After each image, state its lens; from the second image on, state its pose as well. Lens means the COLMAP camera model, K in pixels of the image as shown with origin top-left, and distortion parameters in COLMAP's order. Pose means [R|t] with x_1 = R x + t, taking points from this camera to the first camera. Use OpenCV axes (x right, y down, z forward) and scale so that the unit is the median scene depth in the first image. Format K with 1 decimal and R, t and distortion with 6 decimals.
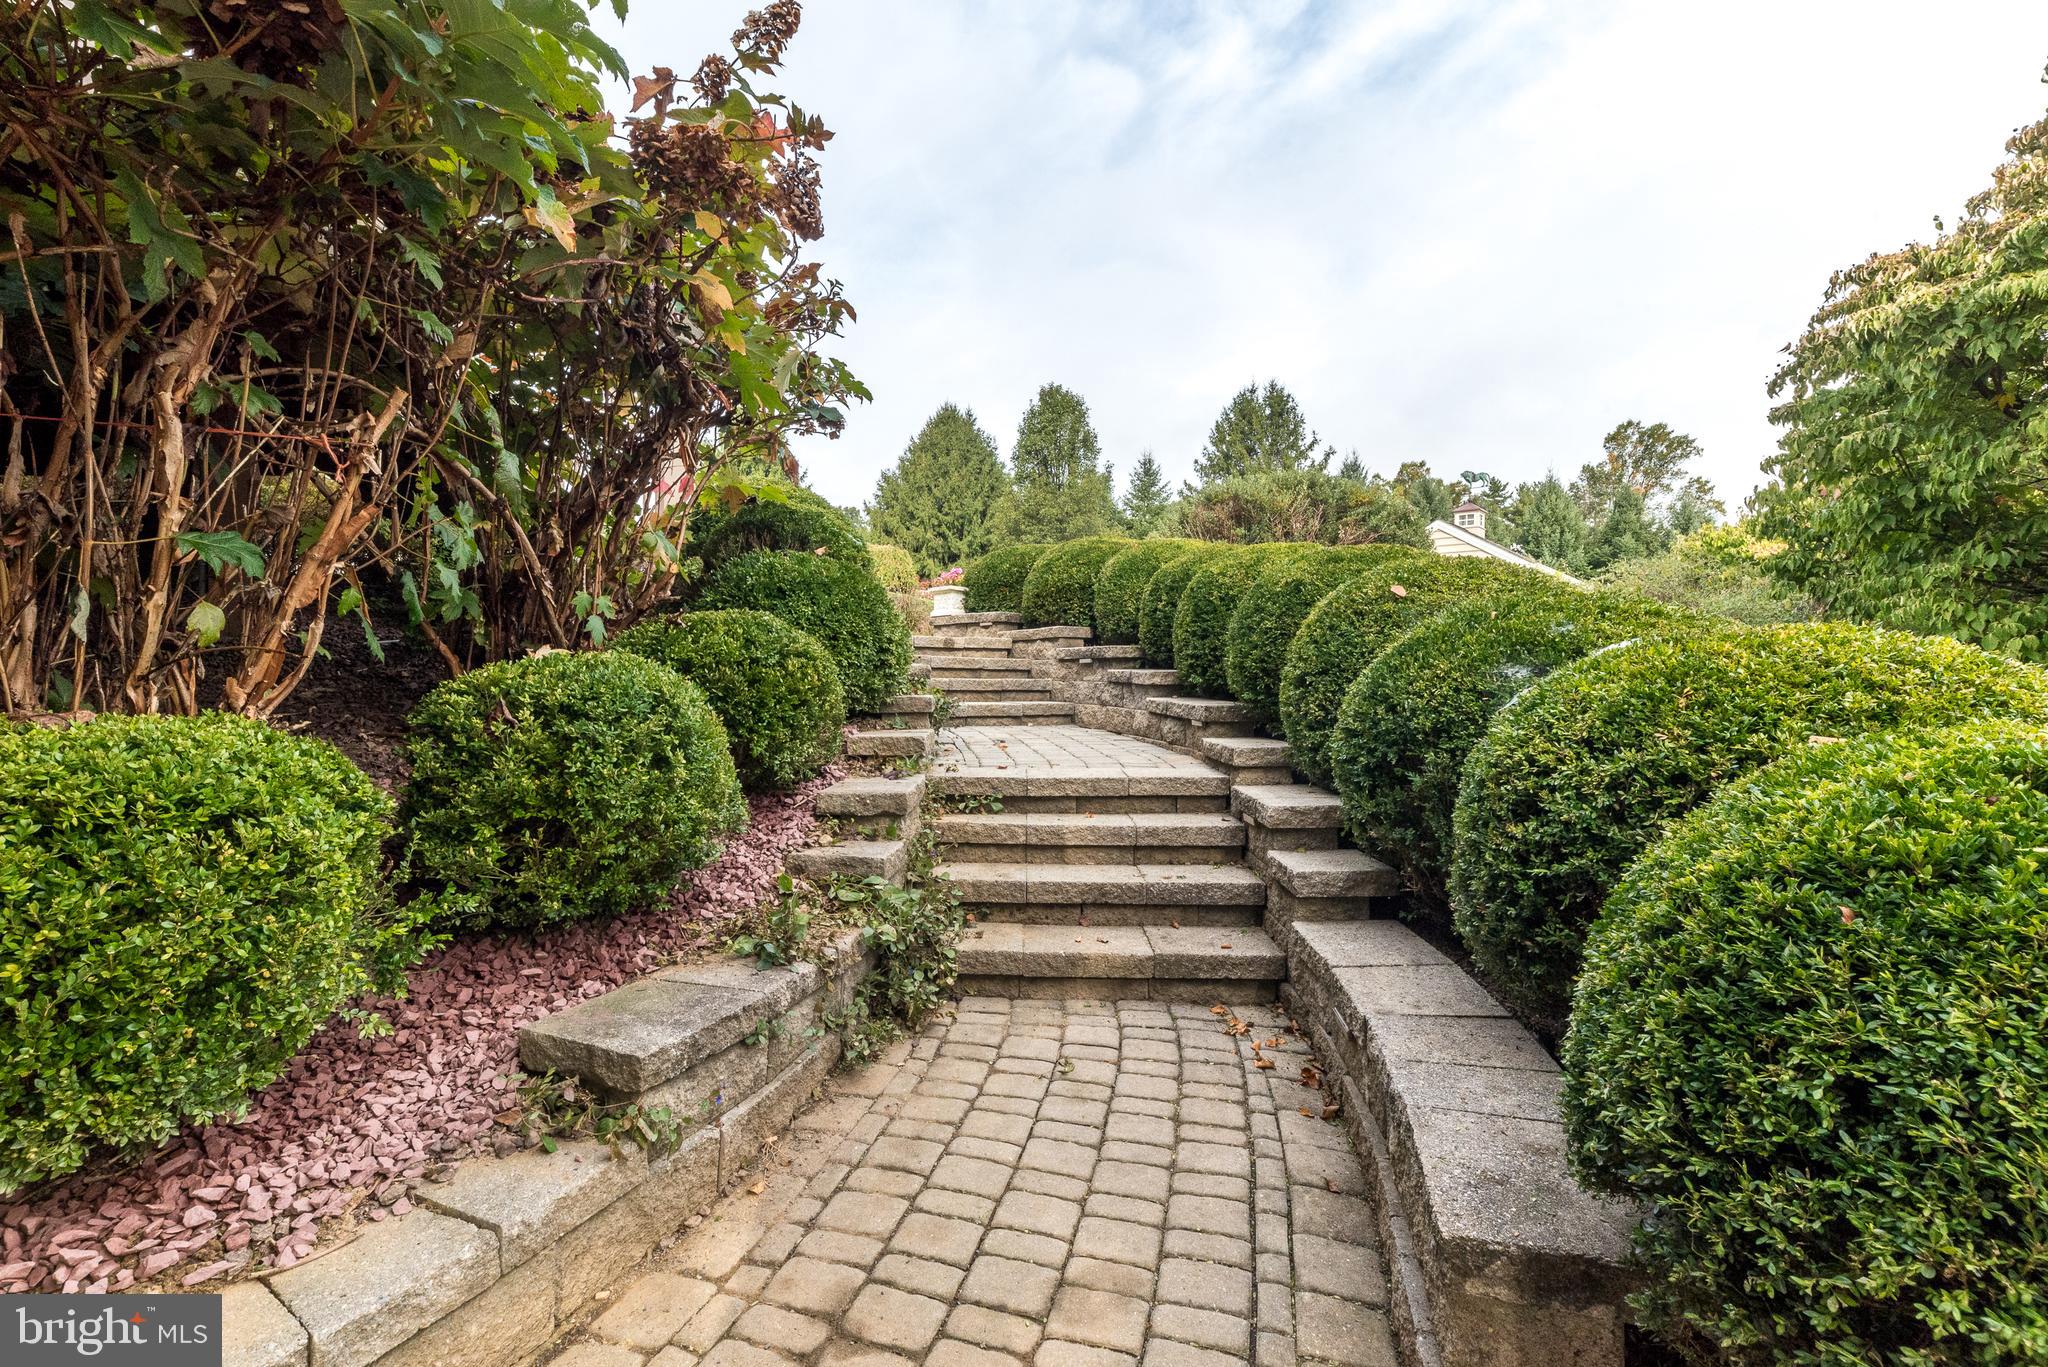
lens RADIAL K [[891.0, 0, 1024.0], [0, 891.0, 683.5], [0, 0, 1]] dist [0.000971, 0.000464]
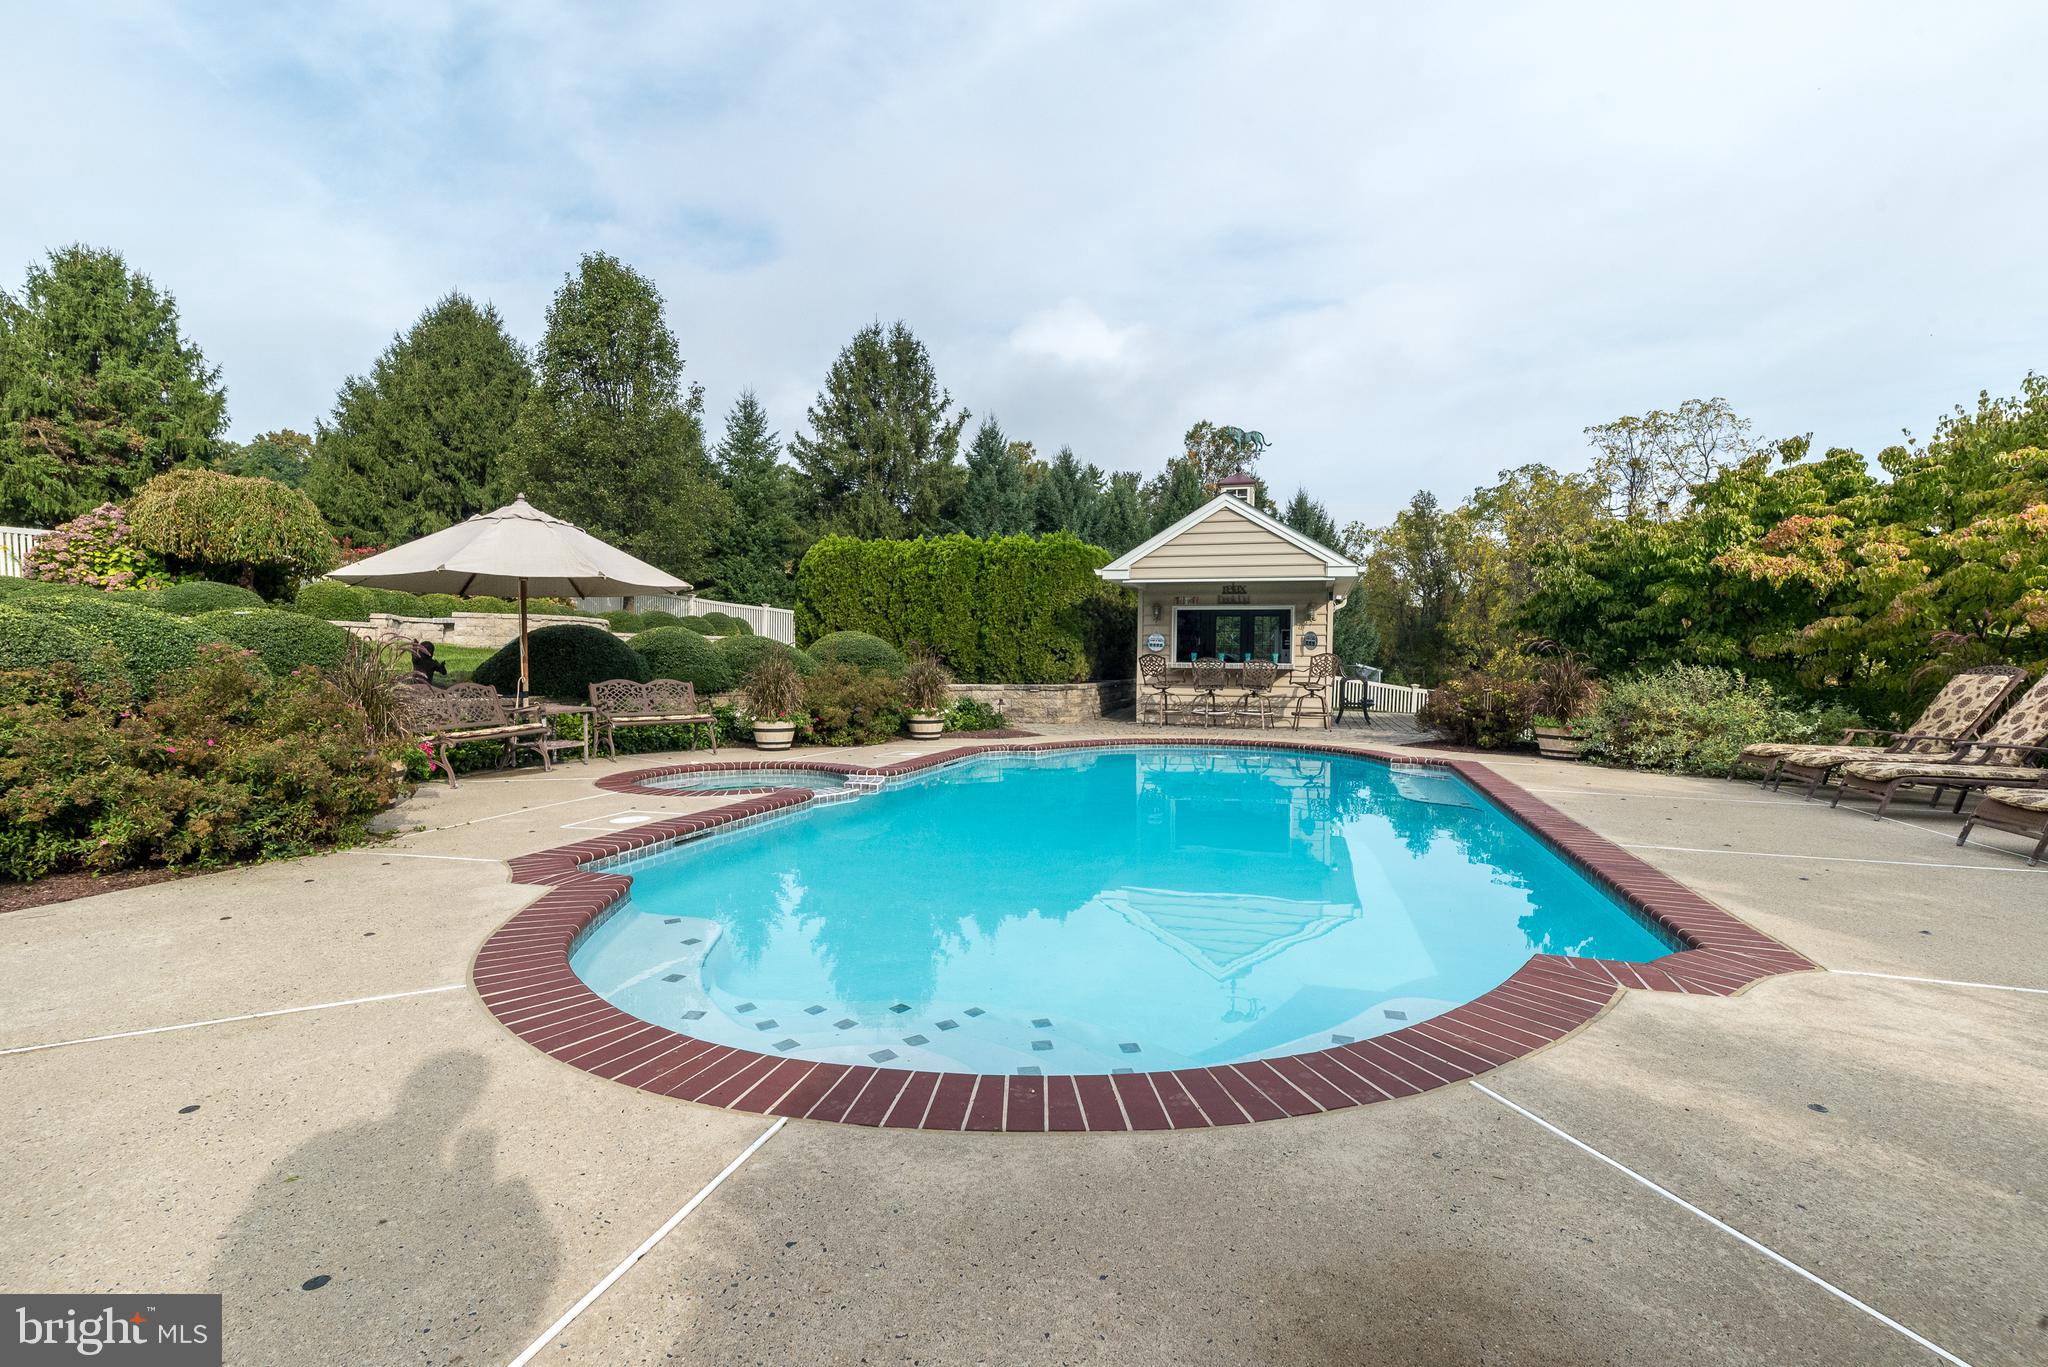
lens RADIAL K [[900.8, 0, 1021.6], [0, 900.8, 690.0], [0, 0, 1]] dist [0.007411, 0.000429]
pose [[0.907292, -0.025589, 0.419722, 0.015094], [0.010195, 0.999192, 0.038879, -0.022567], [-0.420378, -0.030996, 0.906820, 0.157584]]
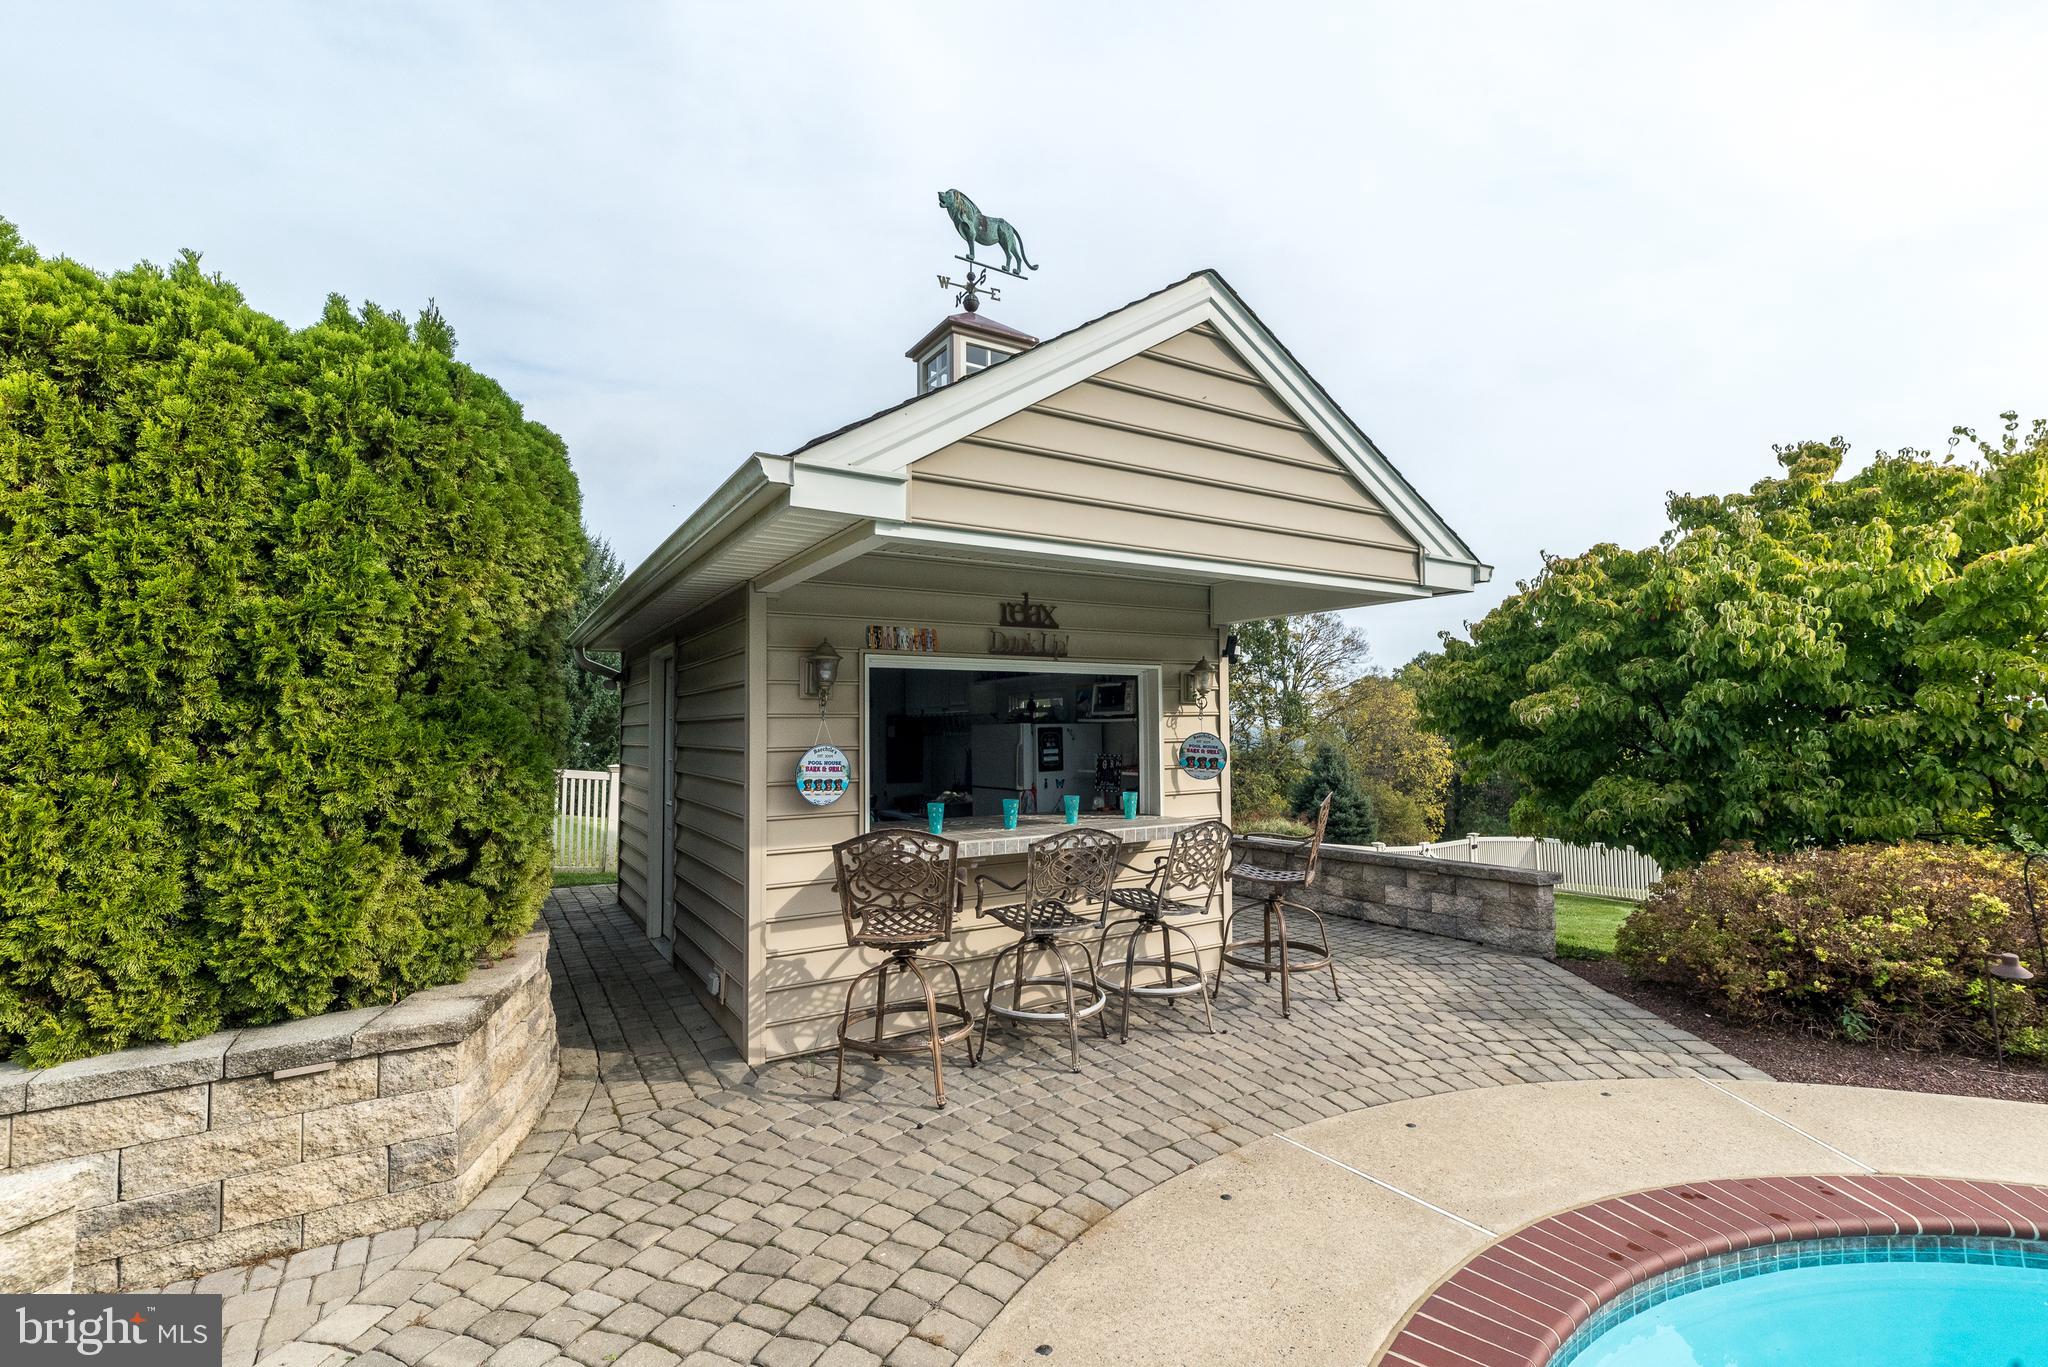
lens RADIAL K [[909.3, 0, 1028.0], [0, 909.3, 694.2], [0, 0, 1]] dist [0.005320, 0.000242]
pose [[0.279631, 0.017233, 0.959953, 0.091389], [0.021708, 0.999470, -0.024266, -0.030431], [-0.959862, 0.027624, 0.279109, 0.341378]]
